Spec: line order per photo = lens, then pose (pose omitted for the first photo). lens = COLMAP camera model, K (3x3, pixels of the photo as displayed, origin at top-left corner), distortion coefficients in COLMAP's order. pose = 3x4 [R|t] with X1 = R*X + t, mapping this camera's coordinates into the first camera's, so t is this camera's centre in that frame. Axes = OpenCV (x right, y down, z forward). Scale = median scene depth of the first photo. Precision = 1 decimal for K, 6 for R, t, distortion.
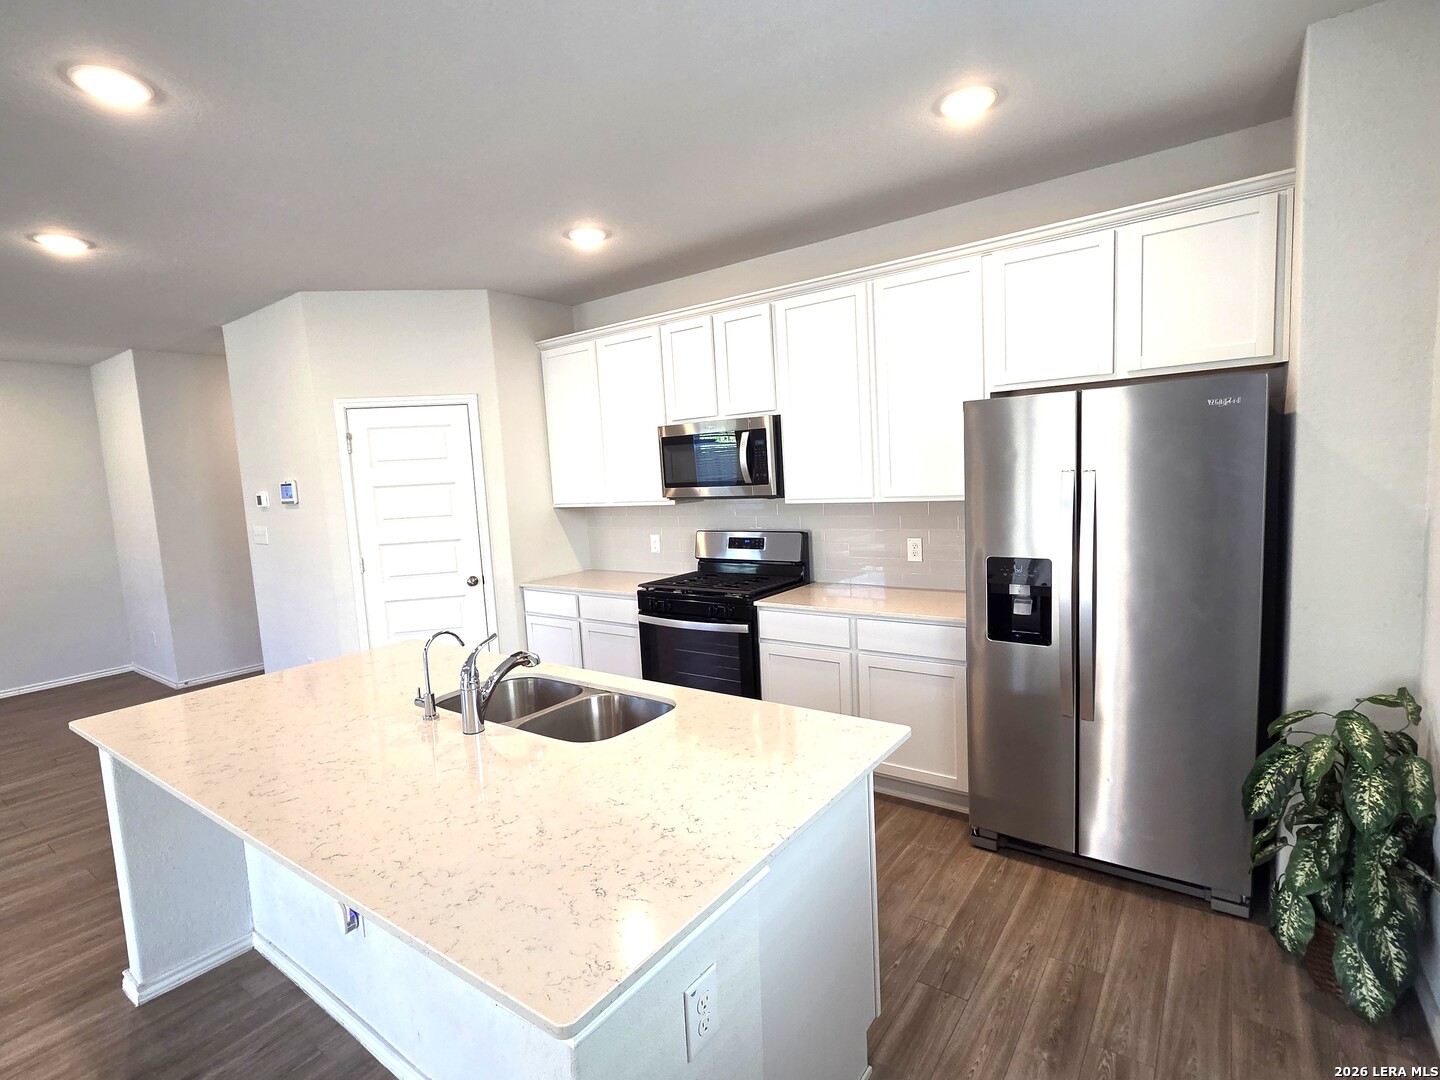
lens RADIAL K [[706.1, 0, 717.8], [0, 706.1, 544.9], [0, 0, 1]] dist [0.000322, 0.000705]
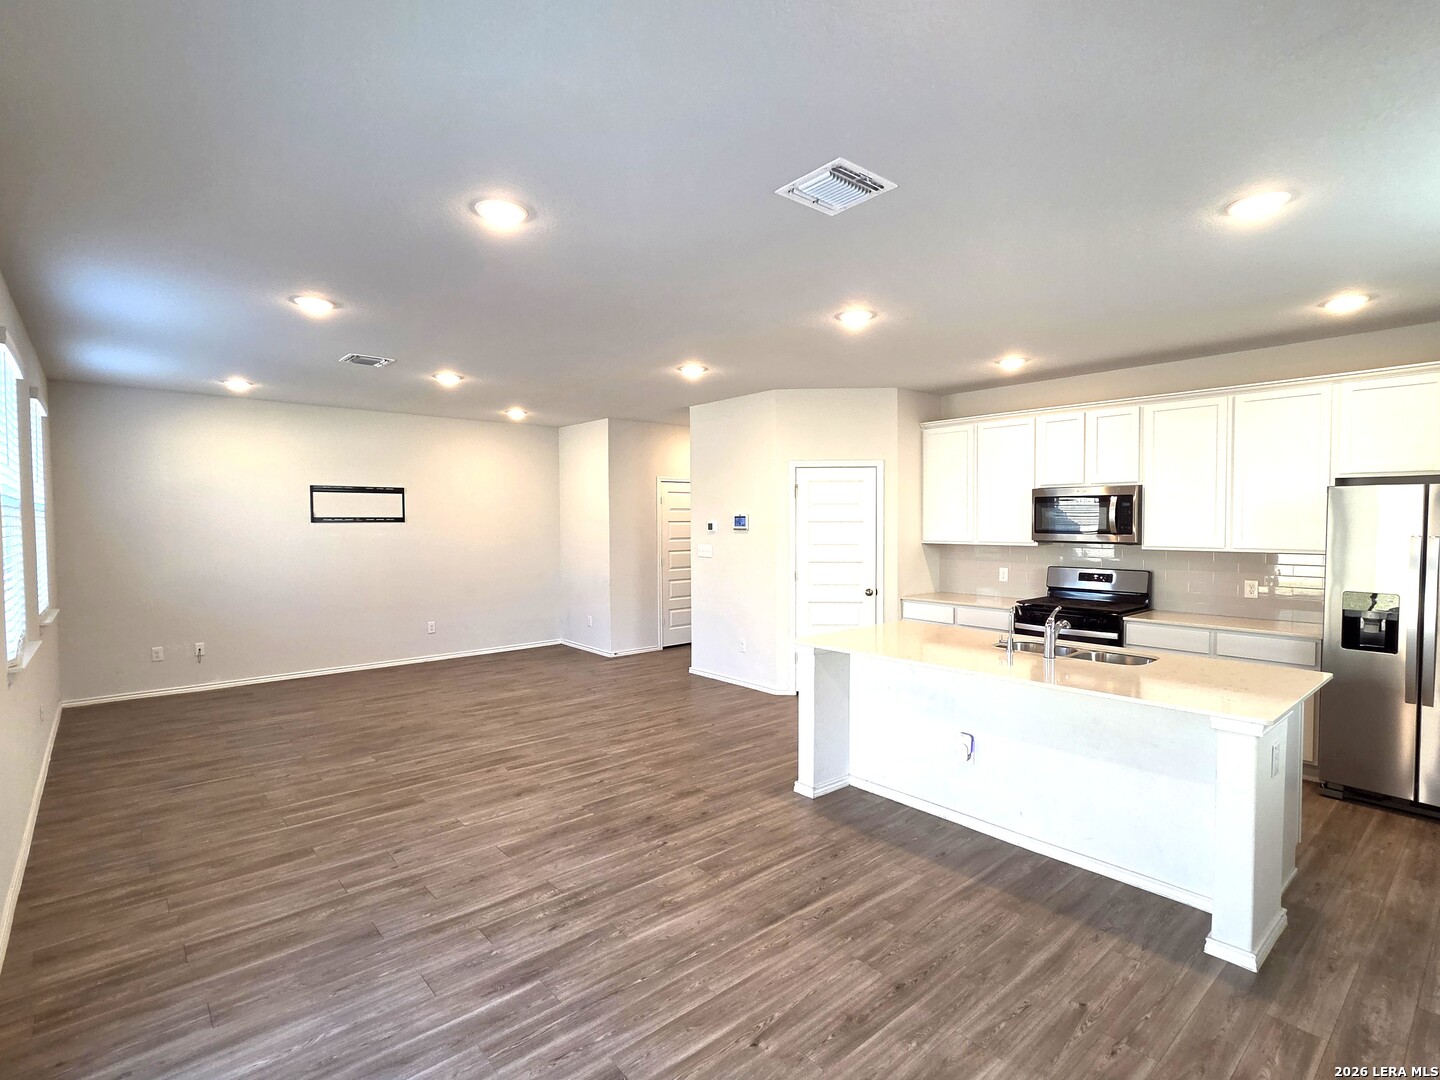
lens RADIAL K [[706.1, 0, 717.8], [0, 706.1, 544.9], [0, 0, 1]] dist [0.000322, 0.000705]
pose [[0.974347, 0.058318, -0.217363, -0.386188], [-0.071936, 0.995877, -0.055267, 0.064393], [0.213244, 0.069485, 0.974525, -0.483589]]
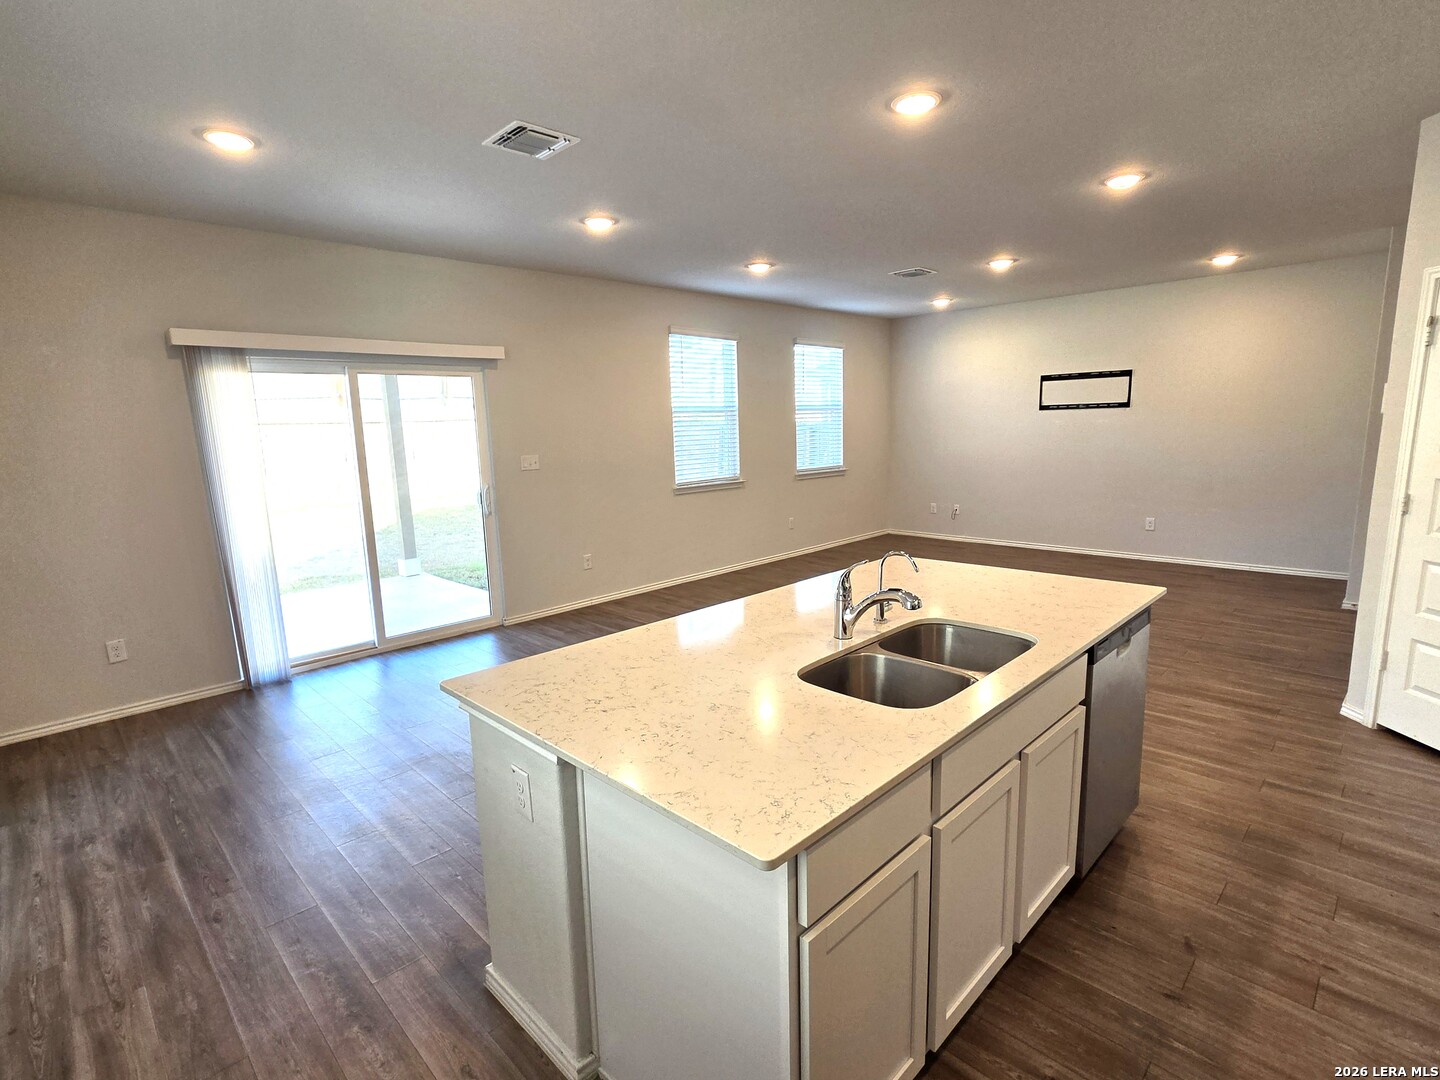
lens RADIAL K [[714.9, 0, 712.5], [0, 714.9, 540.5], [0, 0, 1]] dist [0.001140, 0.000072]
pose [[-0.155238, 0.218129, -0.963494, 0.358982], [-0.065408, 0.970908, 0.230346, -0.063924], [0.985709, 0.098779, -0.136454, 0.446469]]
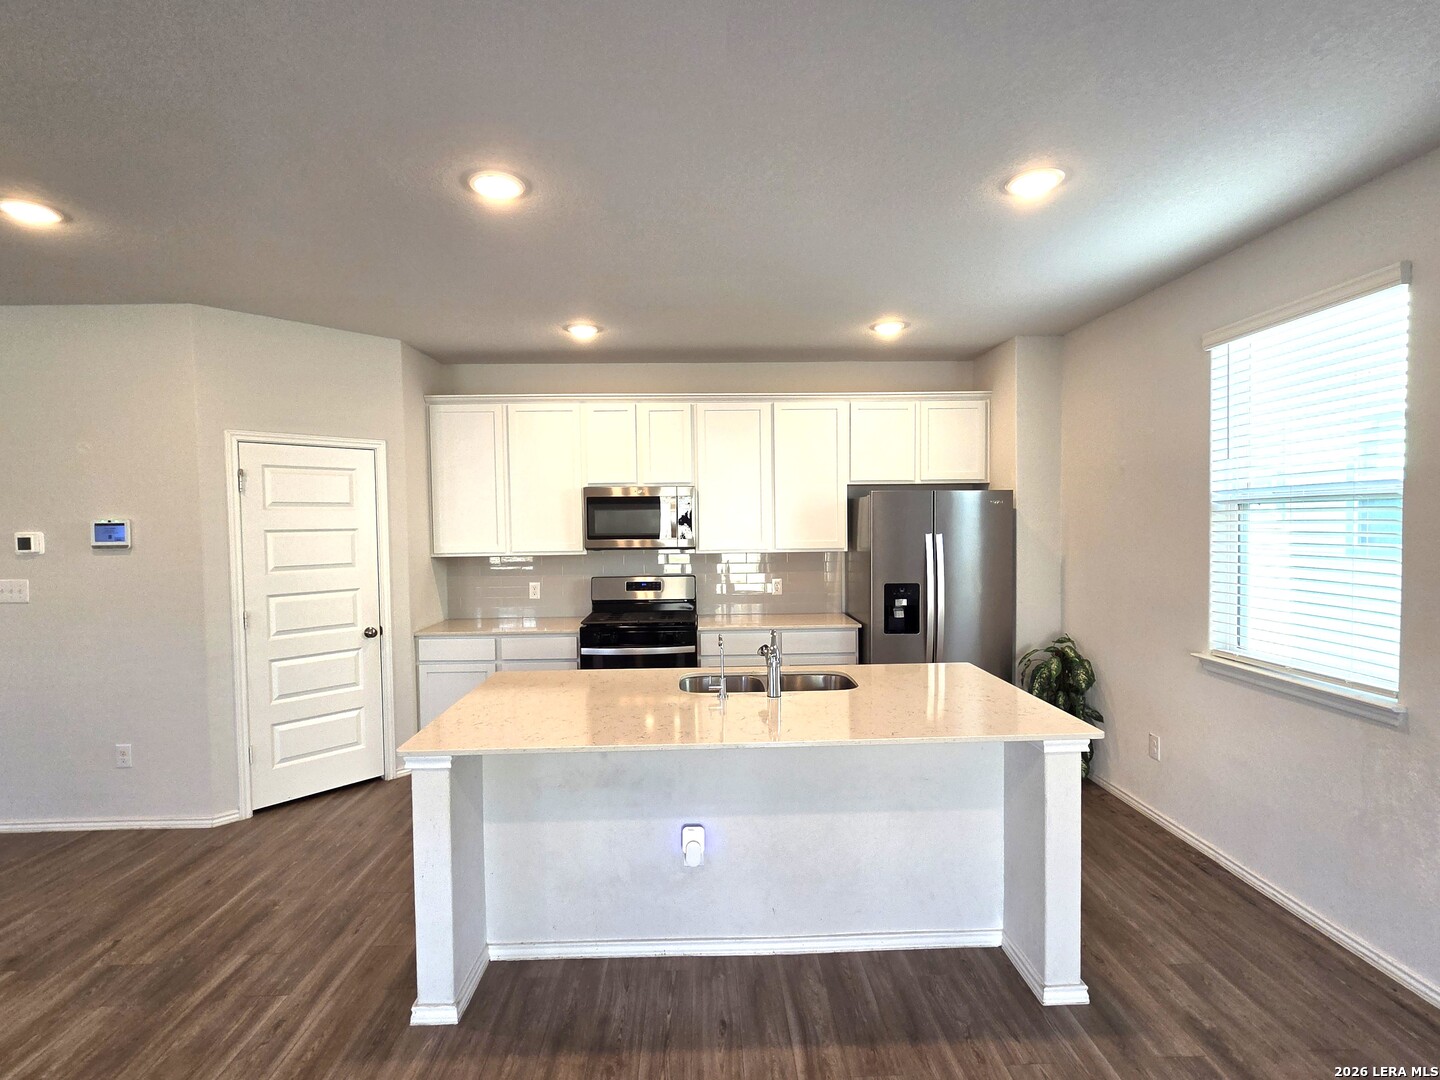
lens RADIAL K [[706.1, 0, 717.8], [0, 706.1, 544.9], [0, 0, 1]] dist [0.000322, 0.000705]
pose [[0.788470, 0.020664, 0.614726, -0.642159], [0.035932, 0.996181, -0.079575, 0.029830], [-0.614023, 0.084831, 0.784716, -0.052510]]
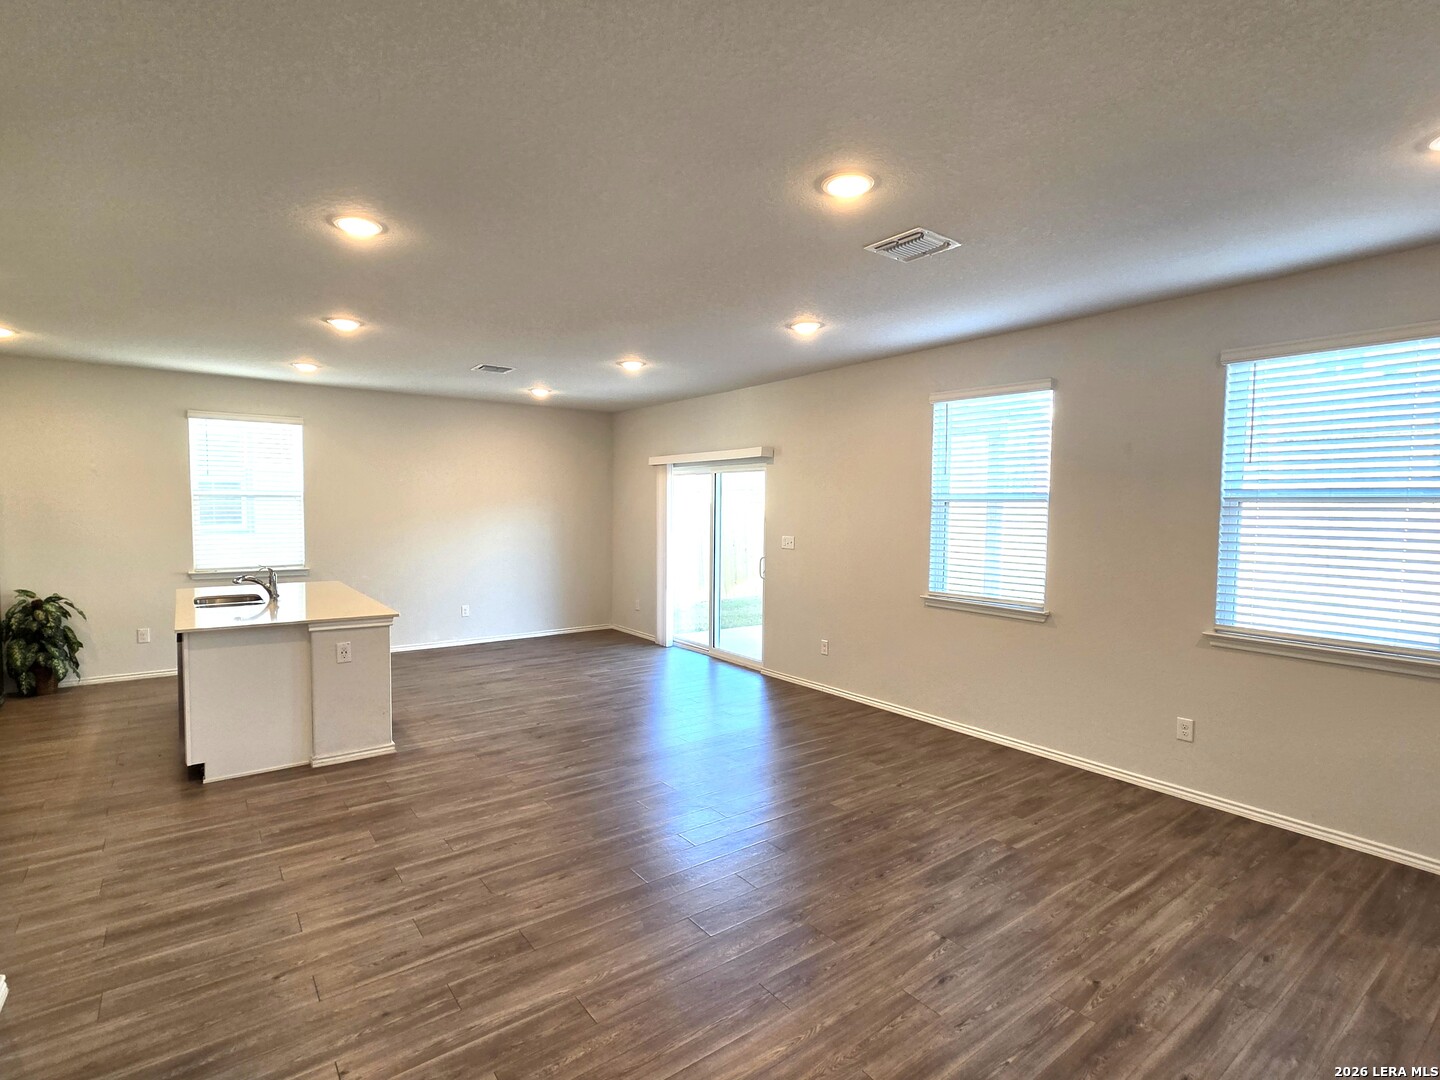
lens RADIAL K [[706.1, 0, 717.8], [0, 706.1, 544.9], [0, 0, 1]] dist [0.000322, 0.000705]
pose [[-0.956845, 0.028851, 0.289163, -1.312326], [0.071225, 0.987992, 0.137107, -0.089282], [-0.281736, 0.151786, -0.947410, 1.452252]]
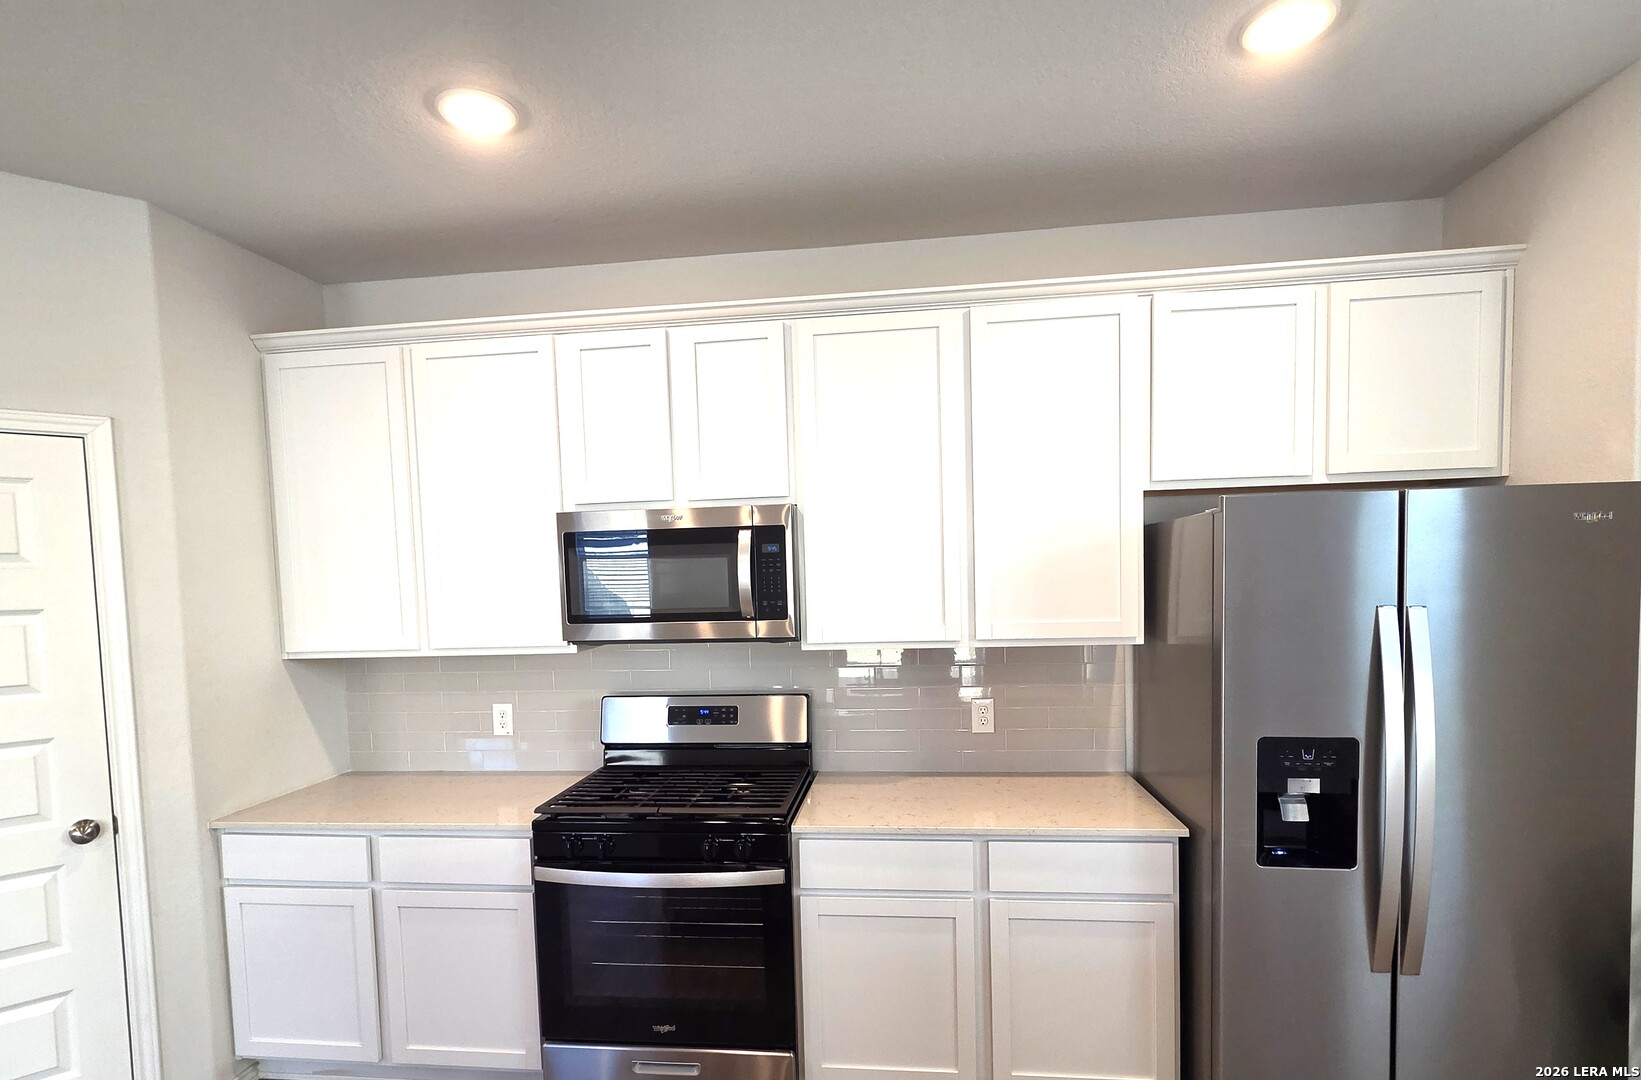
lens RADIAL K [[803.9, 0, 813.2], [0, 803.9, 619.4], [0, 0, 1]] dist [0.003536, -0.000187]
pose [[0.872404, 0.001484, 0.488784, -0.221583], [0.034192, 0.997360, -0.064055, -0.038097], [-0.487589, 0.072594, 0.870050, 0.368889]]
